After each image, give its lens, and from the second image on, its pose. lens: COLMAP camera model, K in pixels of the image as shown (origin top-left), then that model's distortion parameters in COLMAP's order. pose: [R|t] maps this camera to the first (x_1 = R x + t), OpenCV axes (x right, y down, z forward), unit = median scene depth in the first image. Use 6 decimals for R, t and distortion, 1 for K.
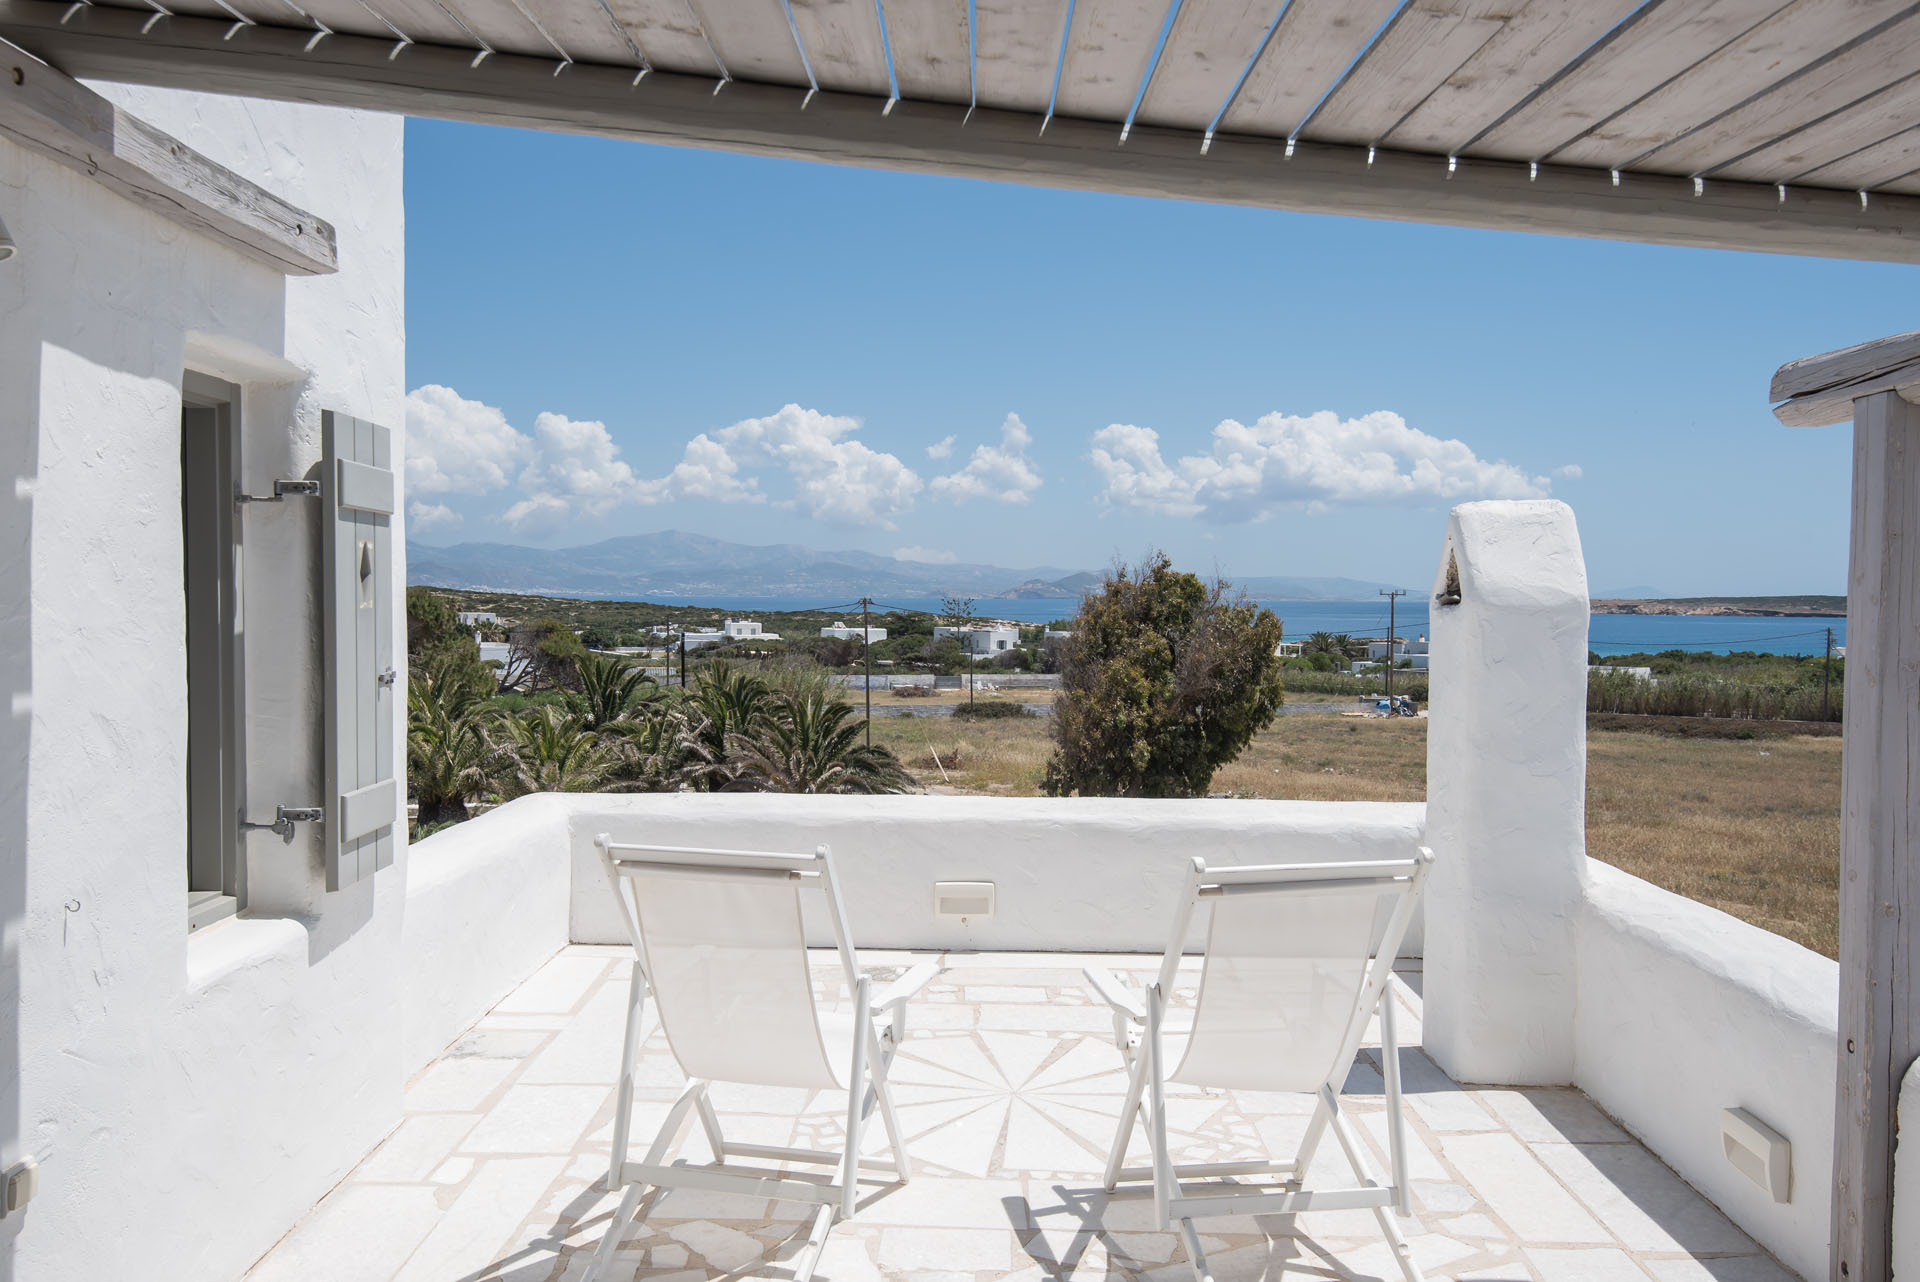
lens RADIAL K [[1504.3, 0, 969.4], [0, 1504.3, 657.9], [0, 0, 1]] dist [0.038774, 0.000182]
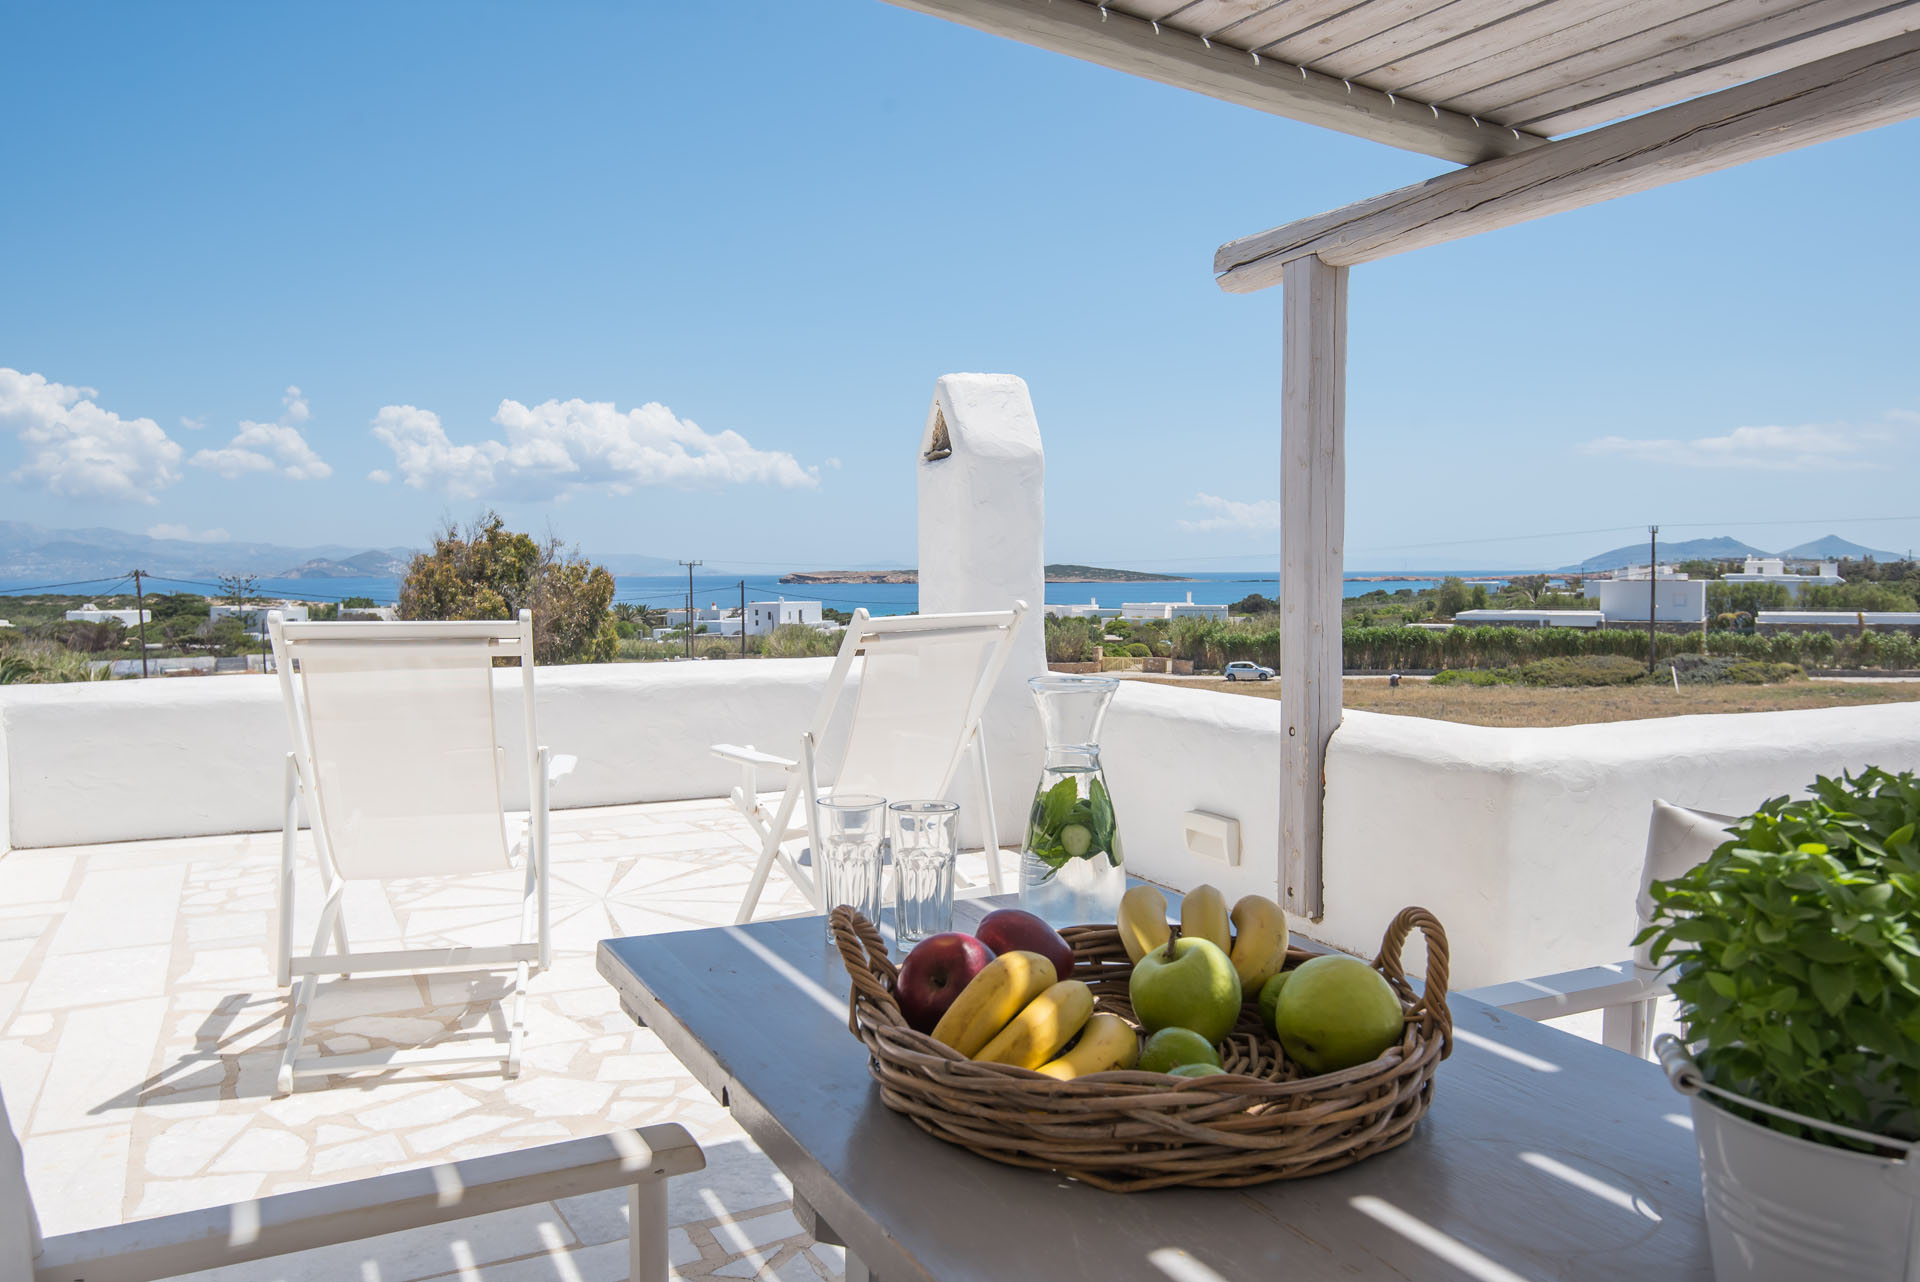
lens RADIAL K [[1404.6, 0, 960.0], [0, 1404.6, 641.0], [0, 0, 1]] dist [0.049478, -0.042307]
pose [[0.894349, -0.039049, 0.445663, -0.228057], [0.034314, 0.999236, 0.018693, 0.118647], [-0.446053, -0.001426, 0.895006, -0.013064]]
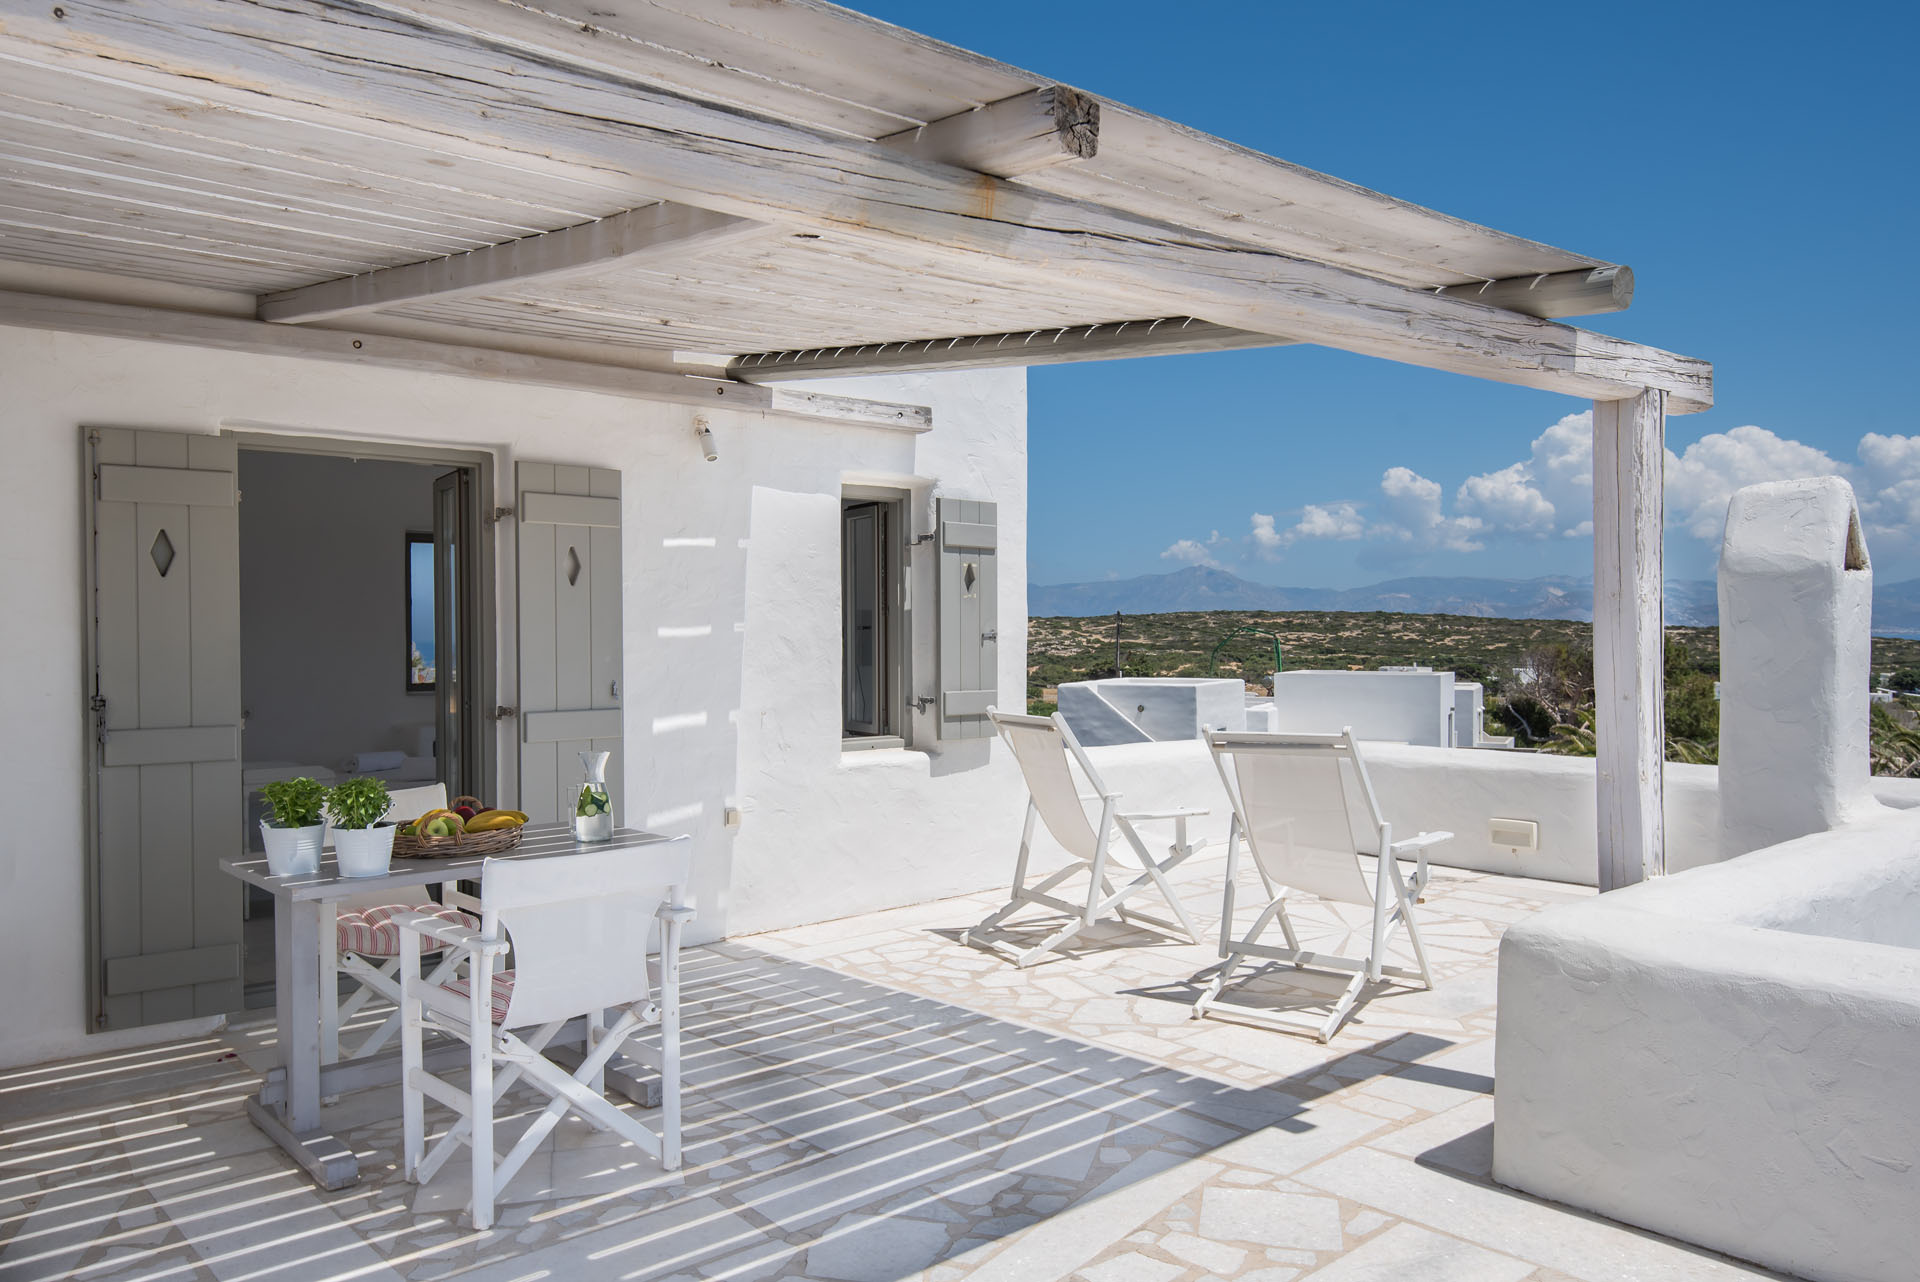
lens RADIAL K [[1404.6, 0, 960.0], [0, 1404.6, 641.0], [0, 0, 1]] dist [0.049478, -0.042307]
pose [[0.672460, -0.007605, -0.740094, 0.959149], [-0.020908, 0.999353, -0.029266, 0.078693], [0.739838, 0.035154, 0.671866, -0.217029]]
